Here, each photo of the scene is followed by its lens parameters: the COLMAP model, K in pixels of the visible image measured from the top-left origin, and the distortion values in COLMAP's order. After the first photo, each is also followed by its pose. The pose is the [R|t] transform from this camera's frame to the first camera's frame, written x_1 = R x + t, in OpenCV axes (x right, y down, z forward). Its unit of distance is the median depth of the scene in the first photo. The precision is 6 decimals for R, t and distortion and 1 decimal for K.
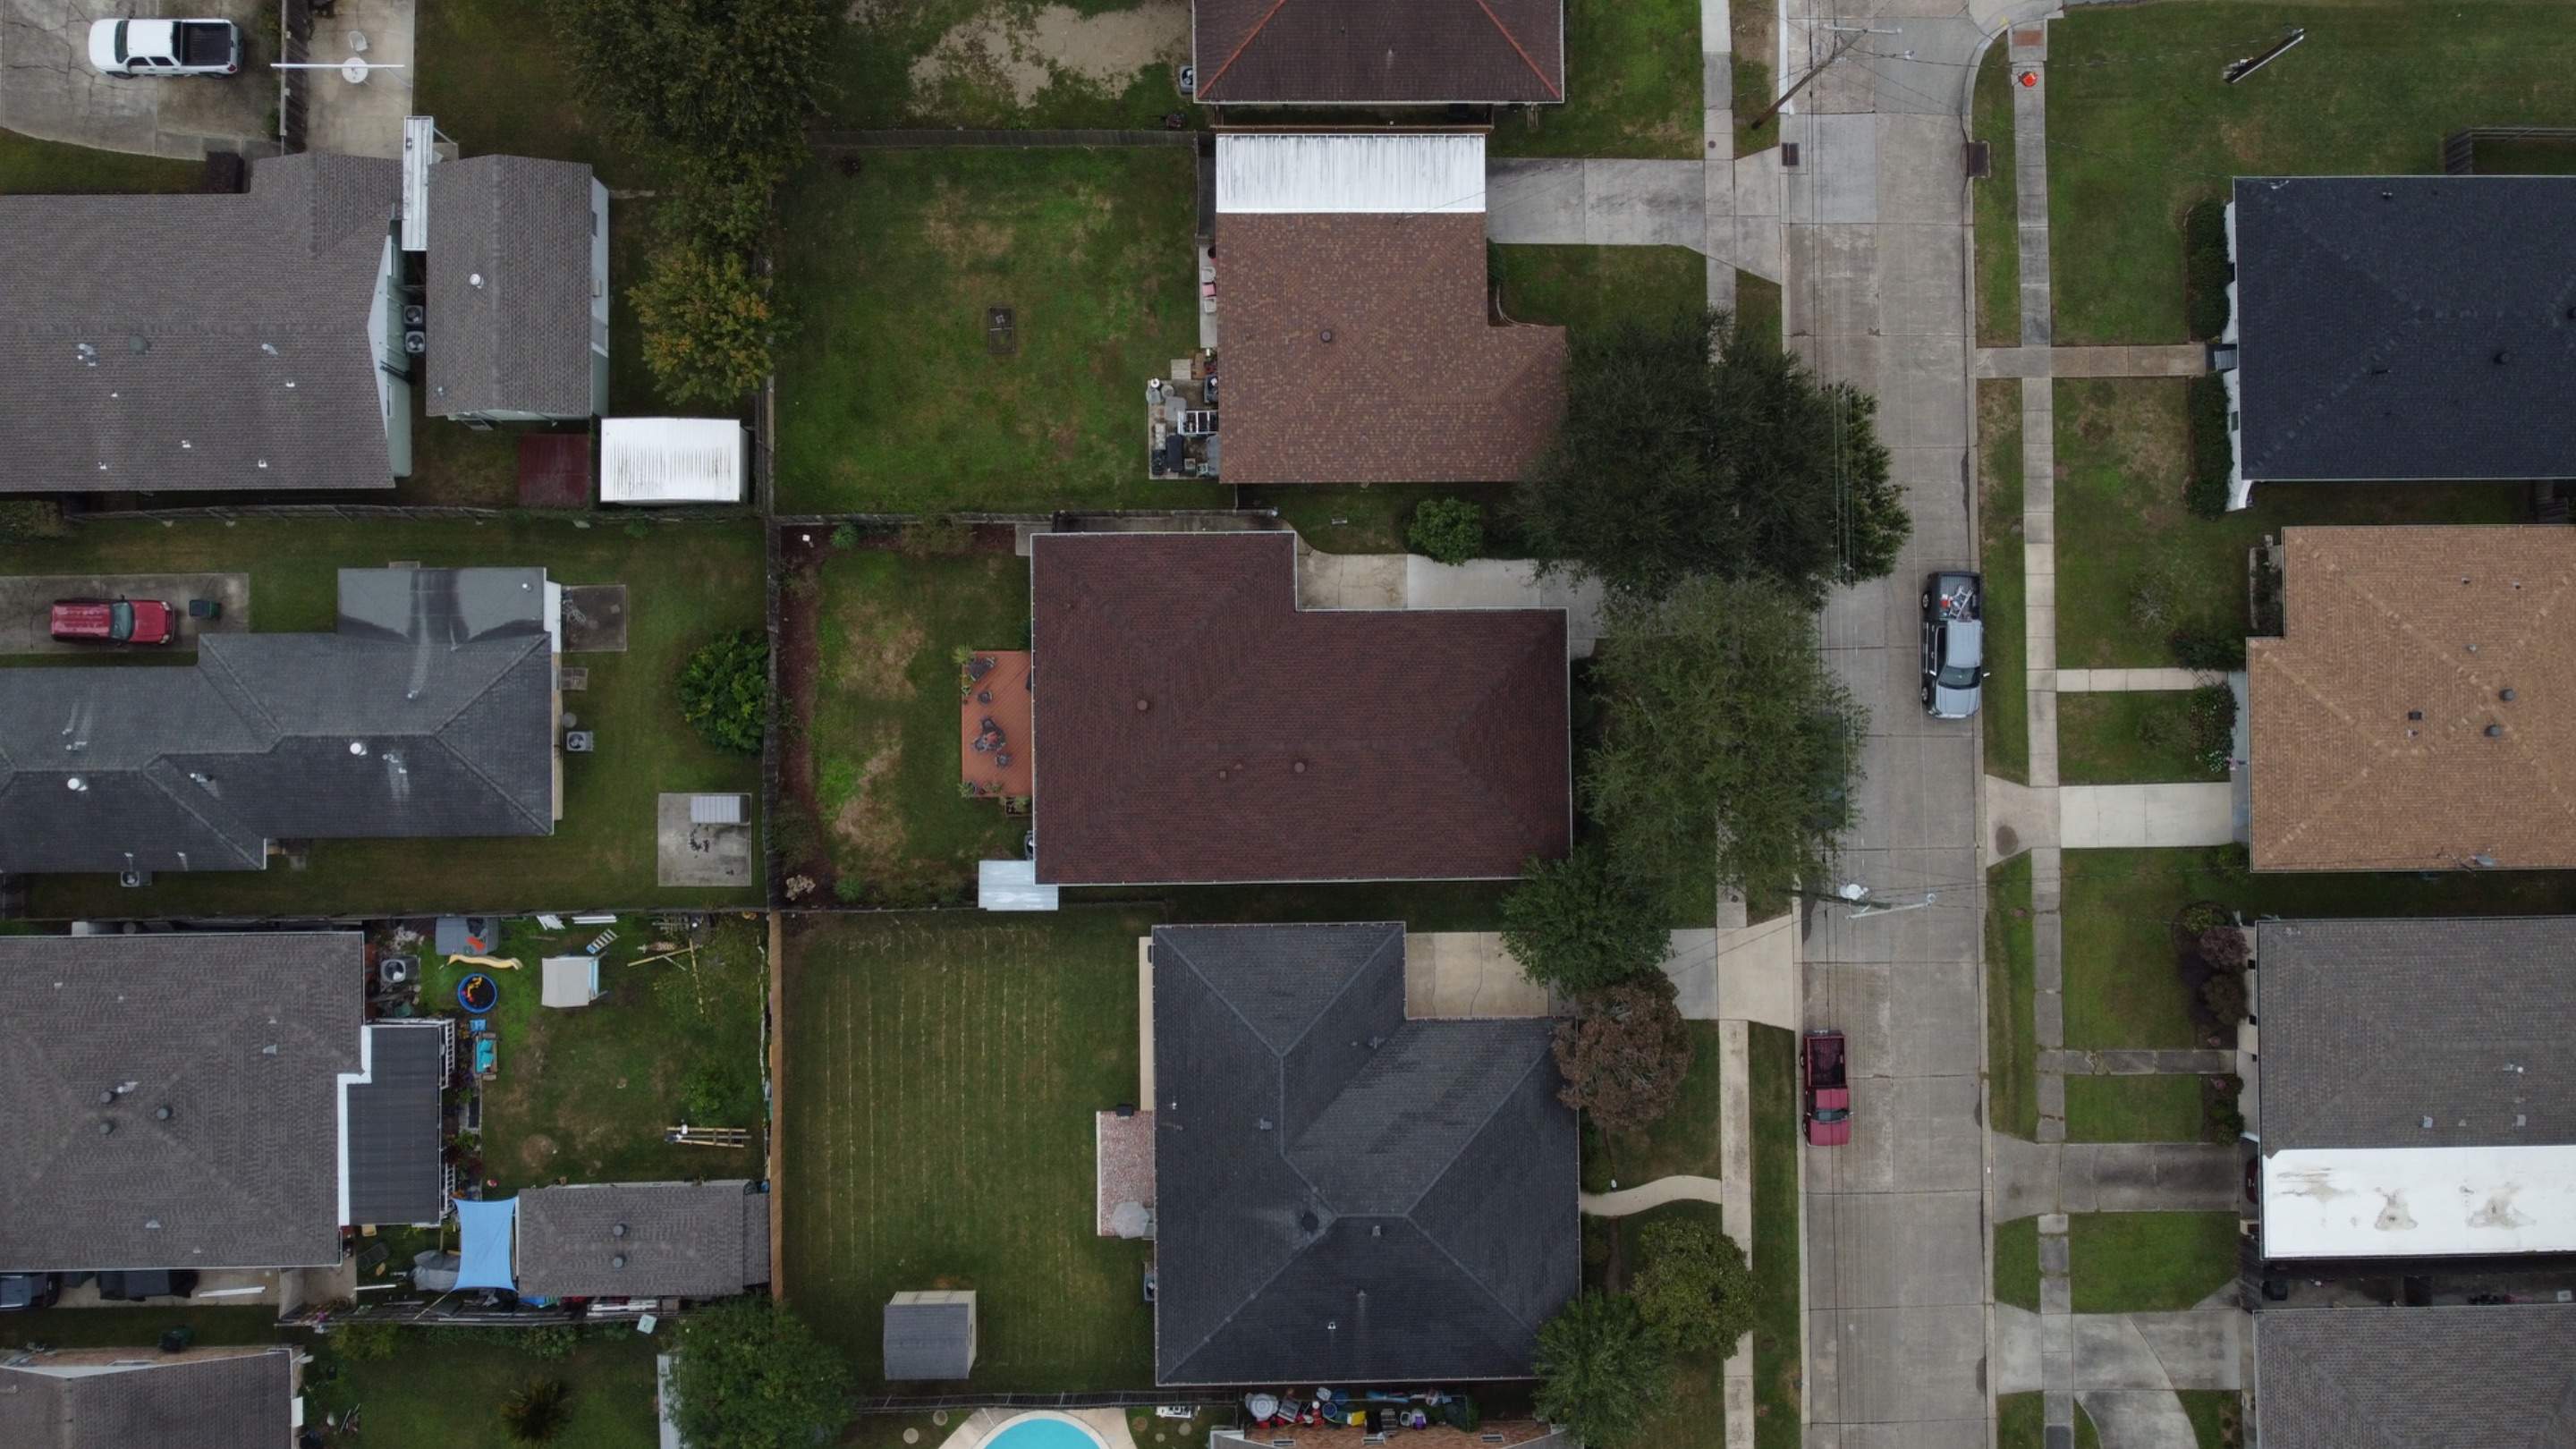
lens RADIAL K [[1948.6, 0, 1283.1], [0, 1948.6, 711.7], [0, 0, 1]] dist [-0.001057, -0.007001]
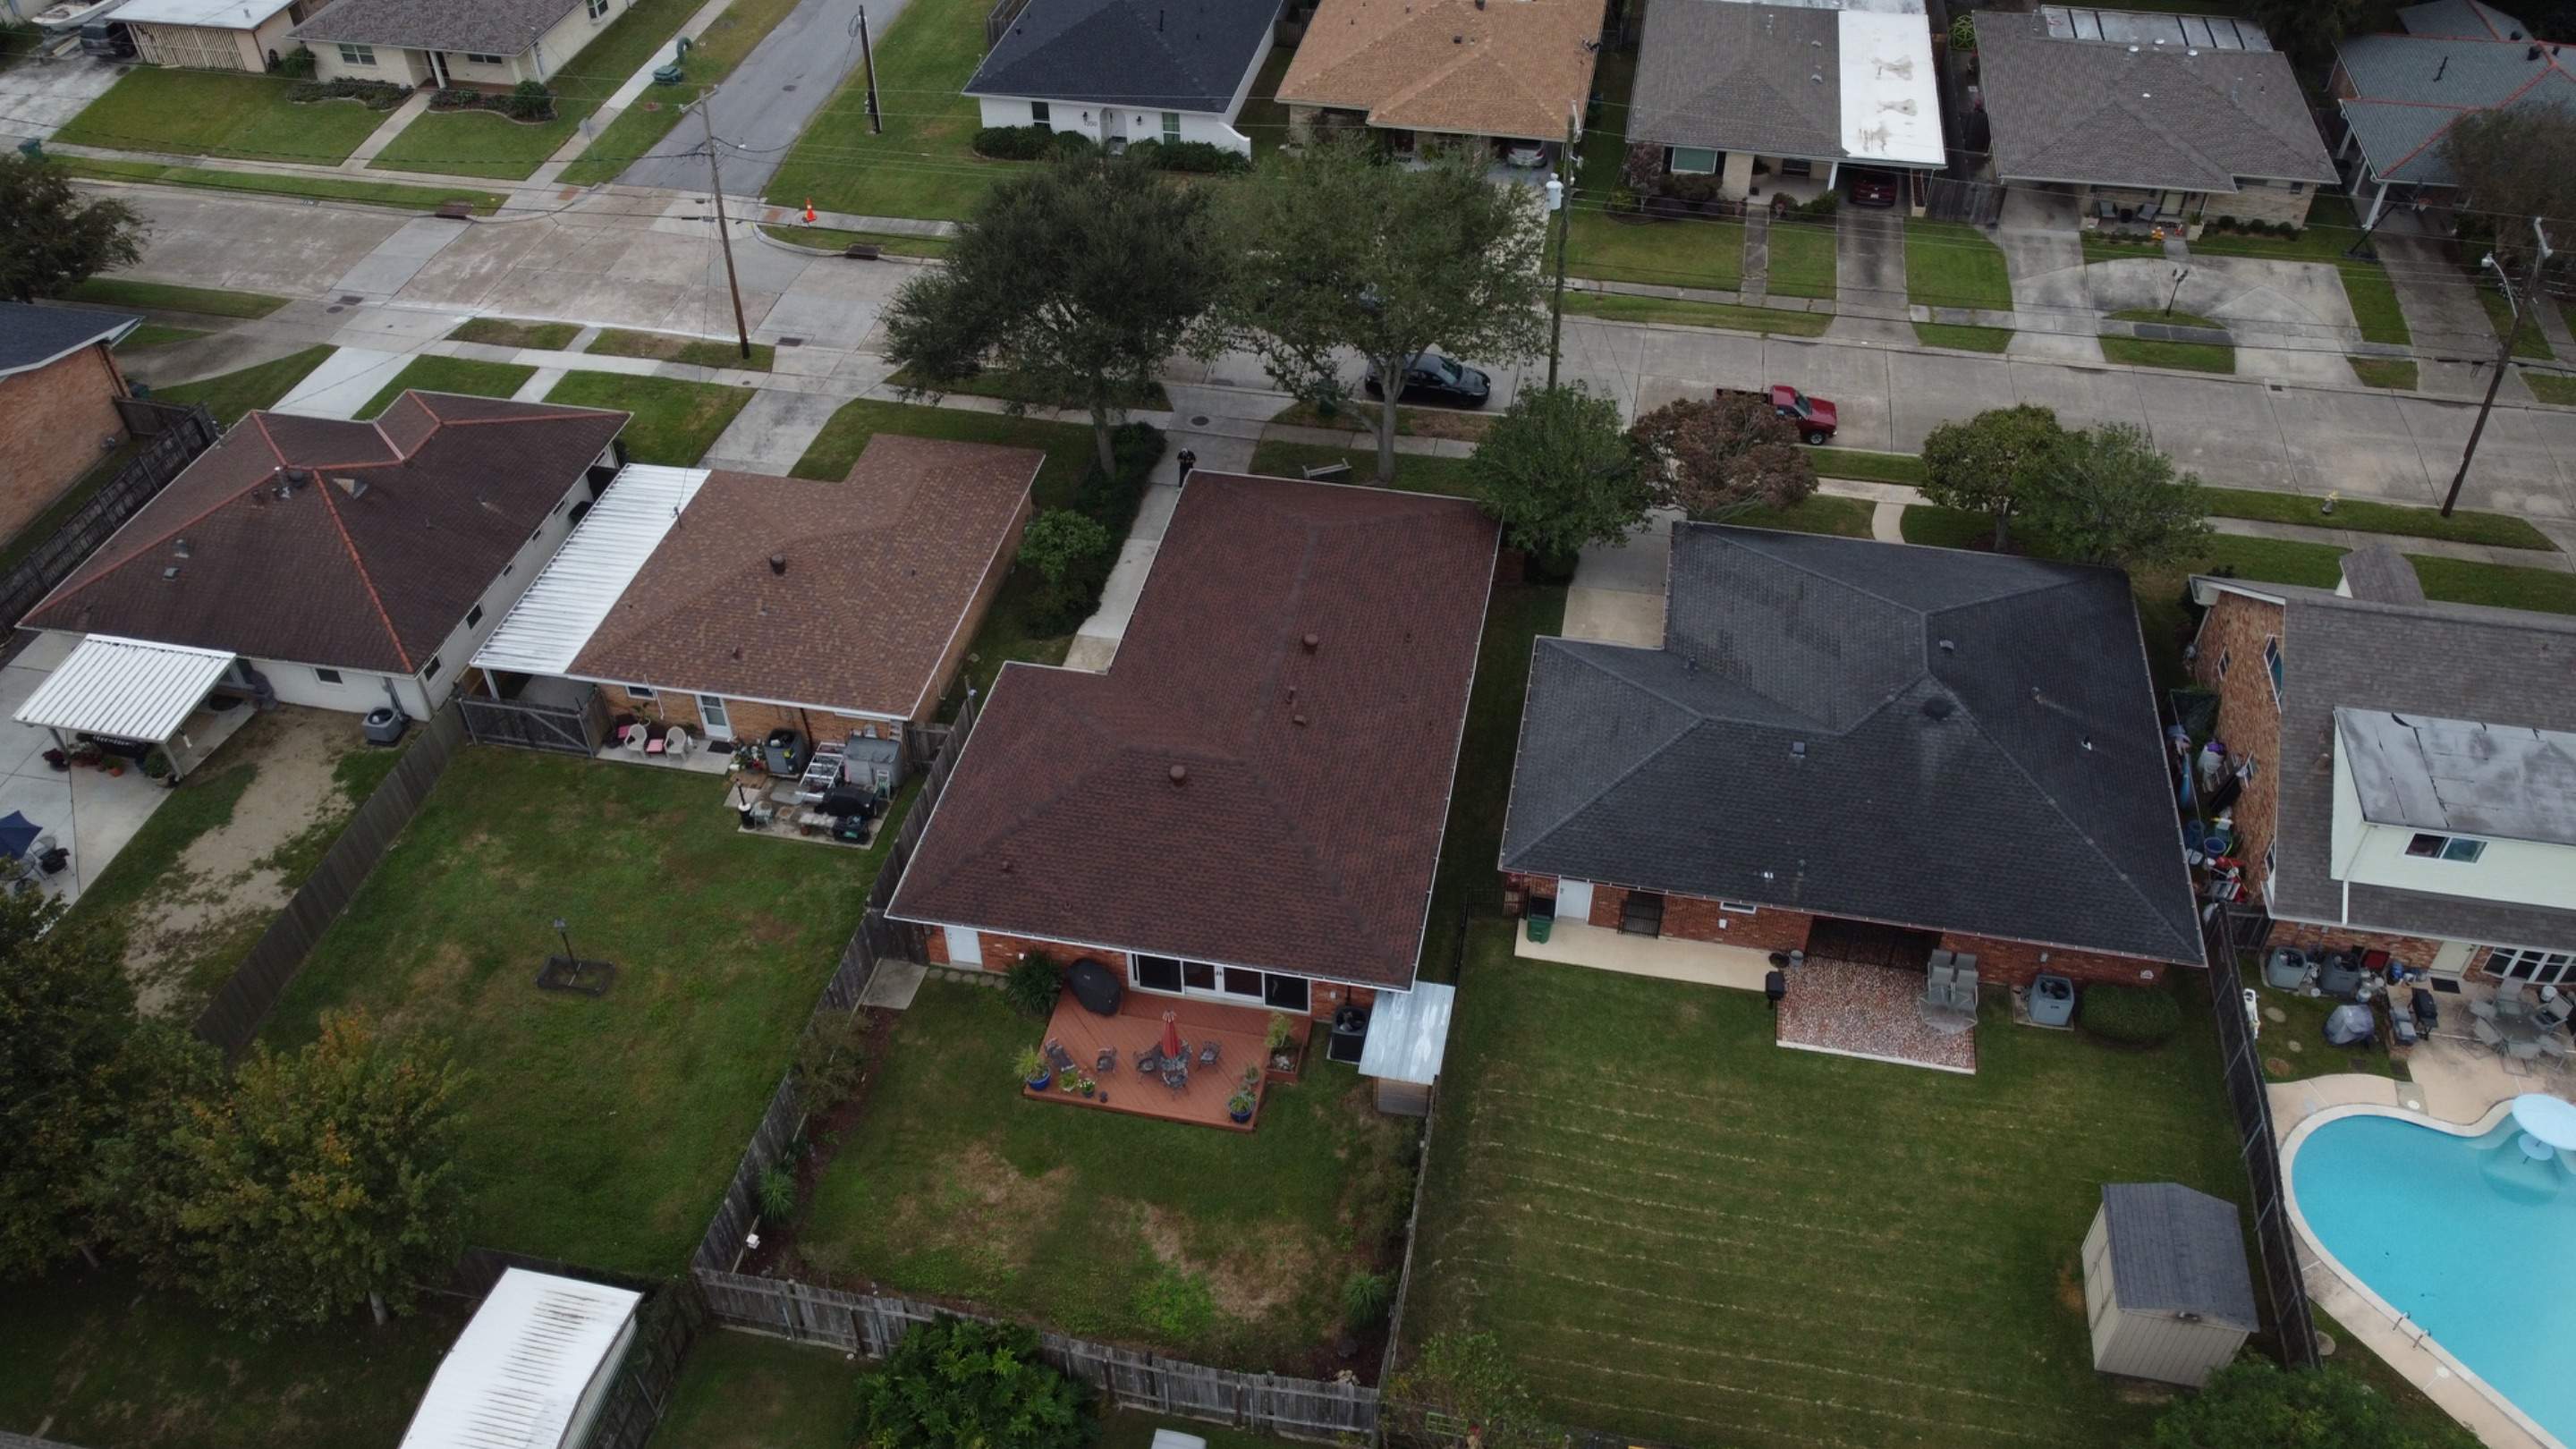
lens RADIAL K [[1948.6, 0, 1293.9], [0, 1948.6, 710.0], [0, 0, 1]] dist [-0.001057, -0.007001]
pose [[0.204010, -0.670575, 0.713239, -0.510322], [0.978922, 0.146885, -0.141905, 0.124404], [-0.009606, 0.727155, 0.686406, 0.481604]]
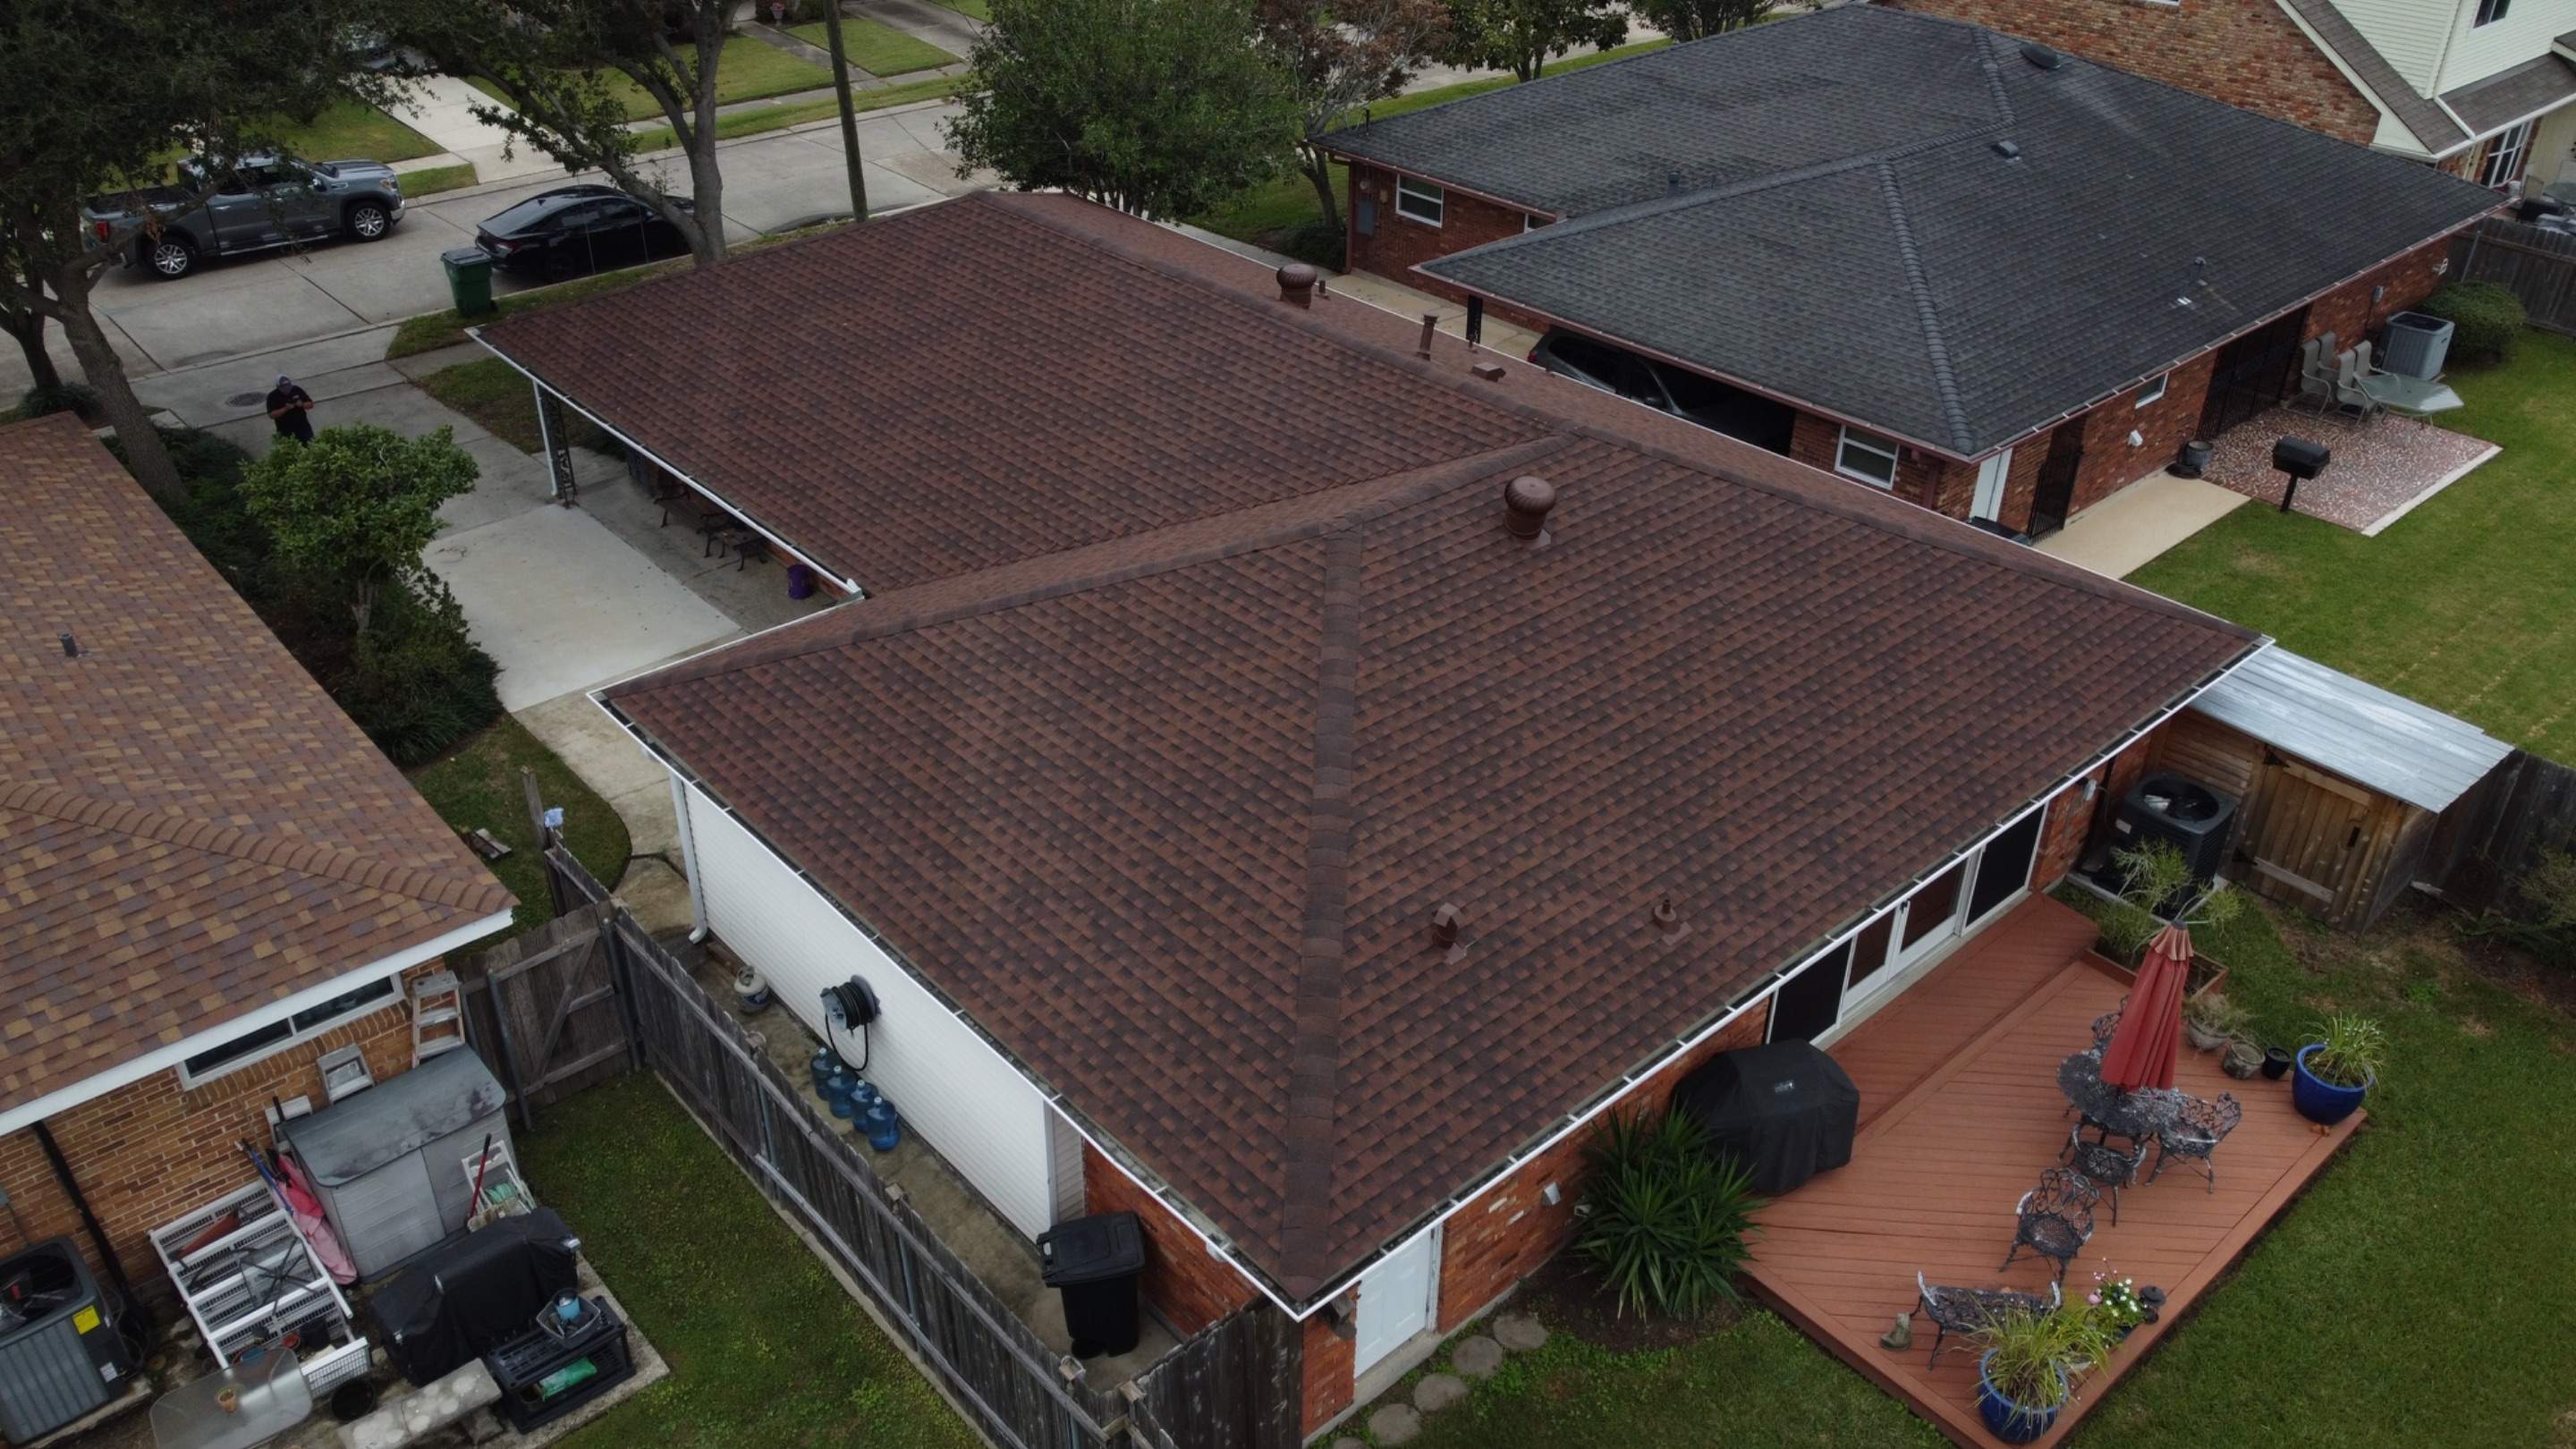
lens RADIAL K [[1948.6, 0, 1285.4], [0, 1948.6, 715.2], [0, 0, 1]] dist [-0.001057, -0.007001]
pose [[-0.655914, -0.416874, 0.629280, -0.204474], [0.753578, -0.313547, 0.577761, -0.165546], [-0.043545, 0.853173, 0.519807, 0.848348]]
